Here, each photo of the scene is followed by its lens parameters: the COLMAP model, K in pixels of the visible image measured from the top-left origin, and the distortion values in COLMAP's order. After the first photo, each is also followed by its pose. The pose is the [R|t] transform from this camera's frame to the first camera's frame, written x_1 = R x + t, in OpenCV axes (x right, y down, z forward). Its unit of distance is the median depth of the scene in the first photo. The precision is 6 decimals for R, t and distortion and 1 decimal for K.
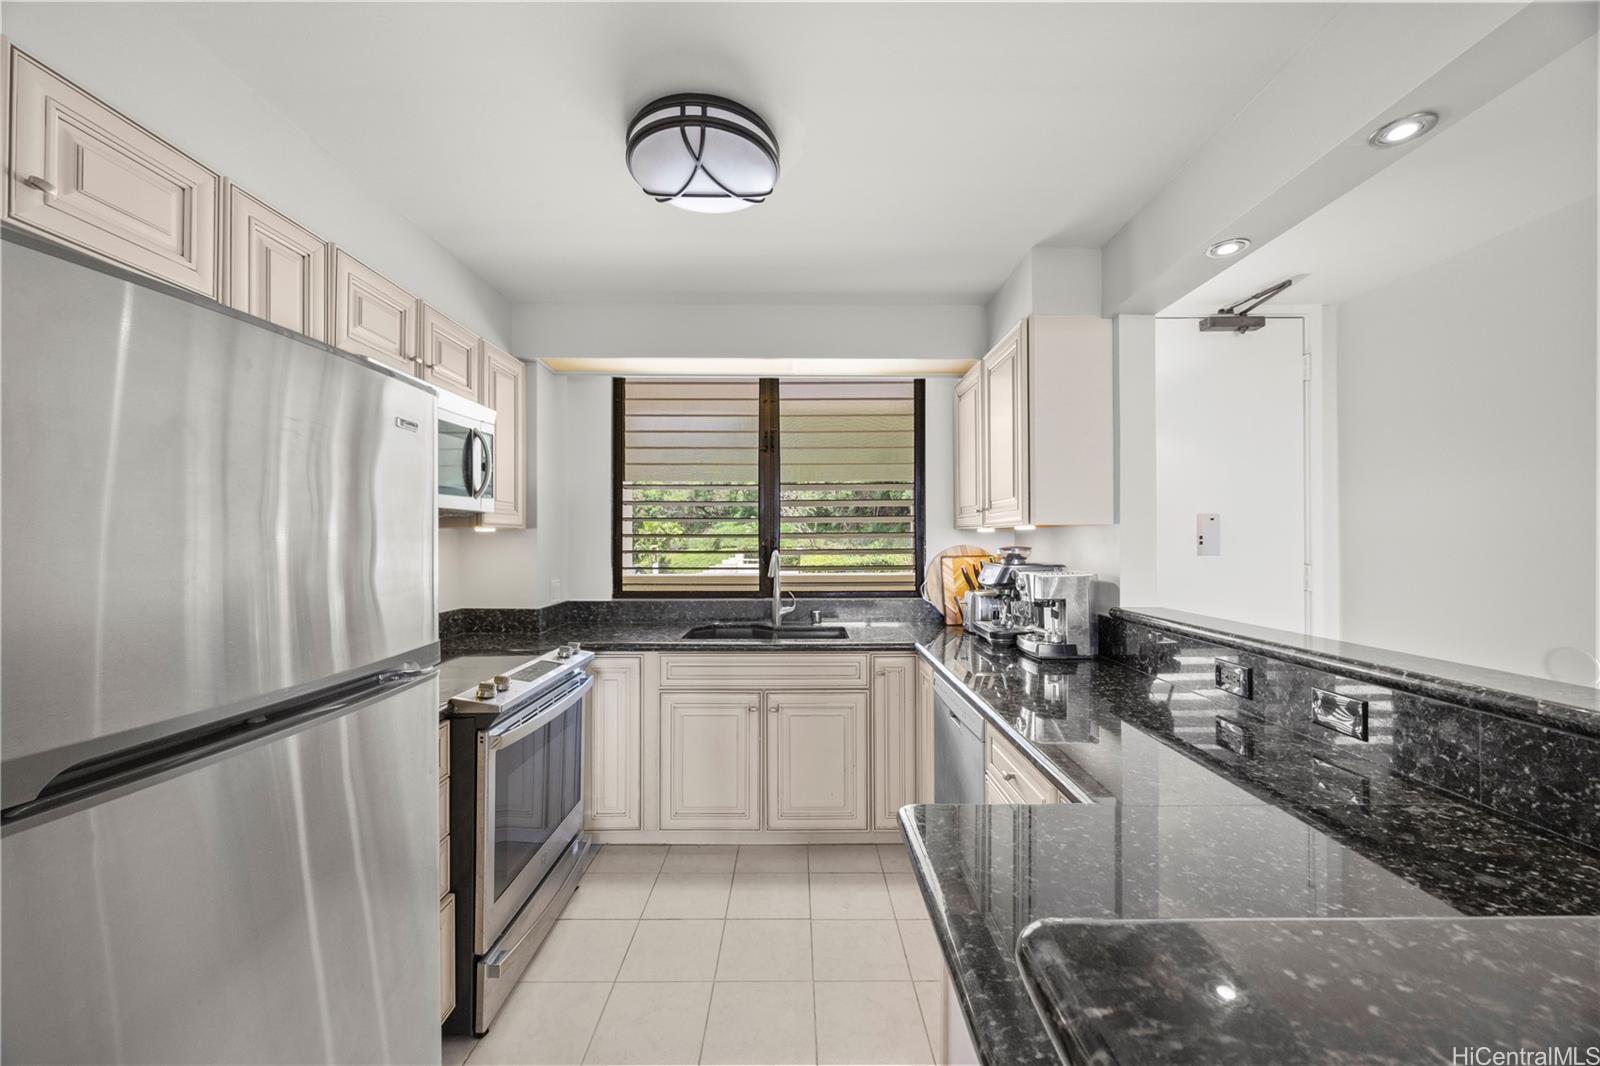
lens RADIAL K [[601.8, 0, 795.8], [0, 601.8, 536.9], [0, 0, 1]] dist [-0.003927, 0.000341]
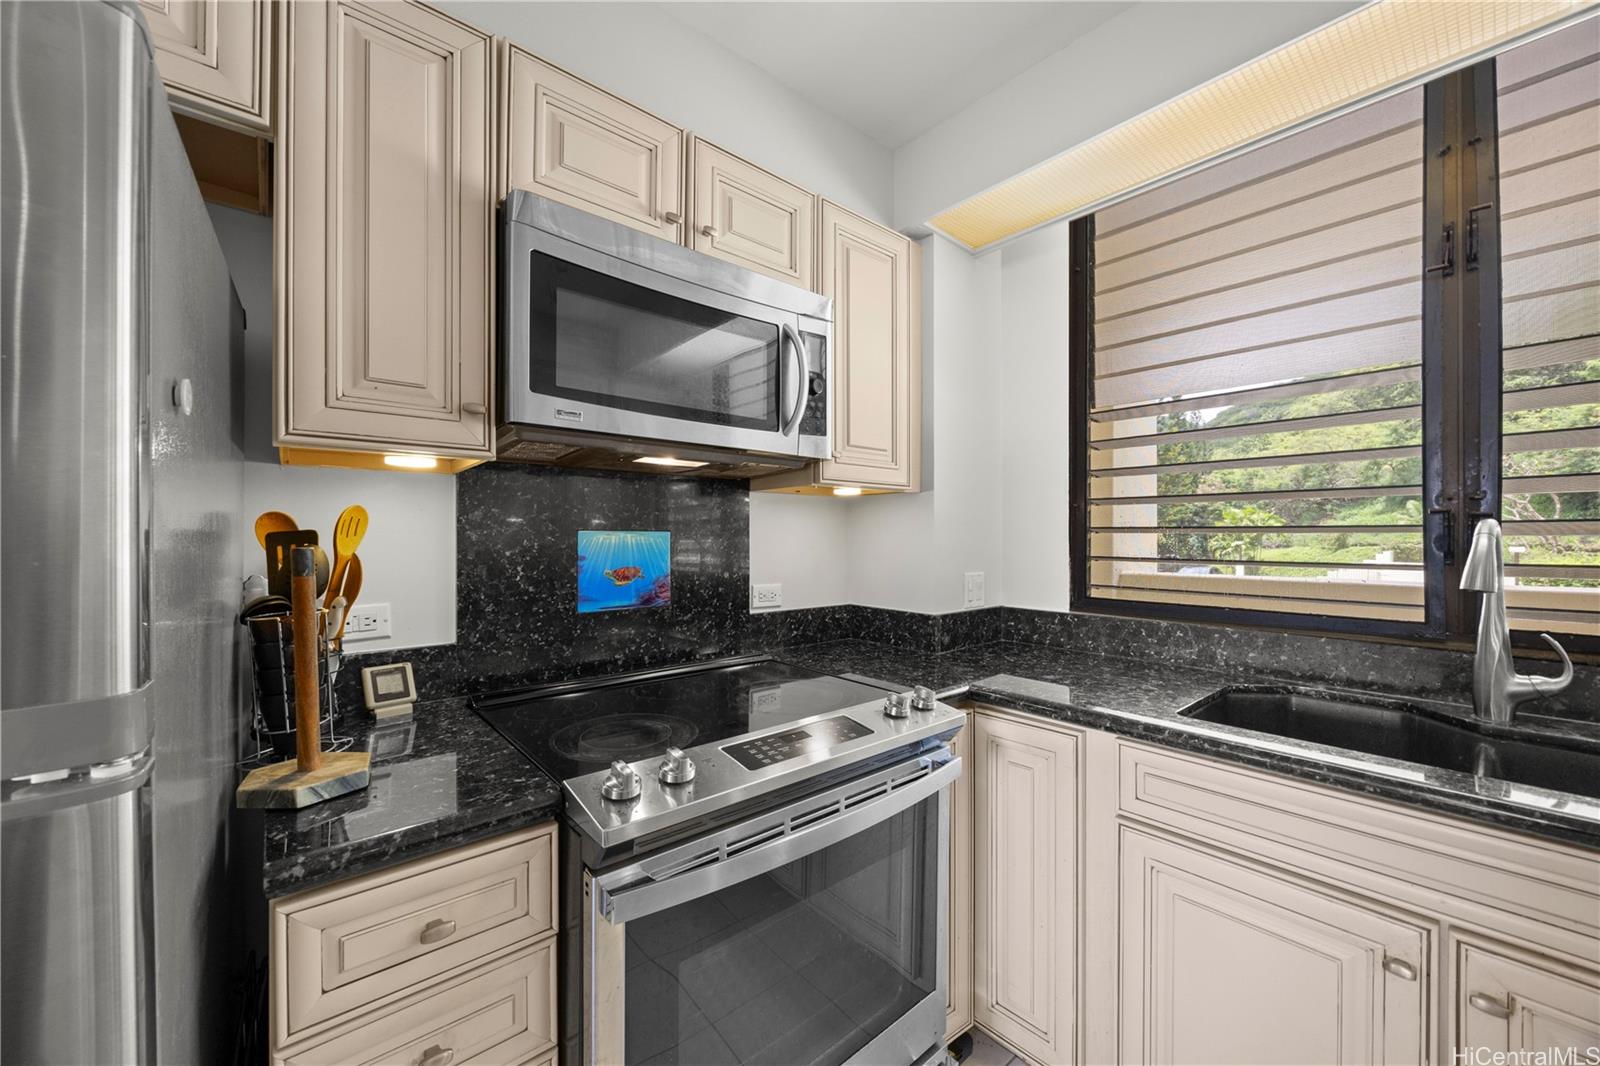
lens RADIAL K [[617.1, 0, 800.0], [0, 617.1, 533.0], [0, 0, 1]] dist [0.003683, 0.000147]
pose [[0.657171, -0.002272, -0.753738, -0.023645], [0.001450, 0.999997, -0.001750, 0.030103], [0.753740, 0.000058, 0.657172, 0.421495]]
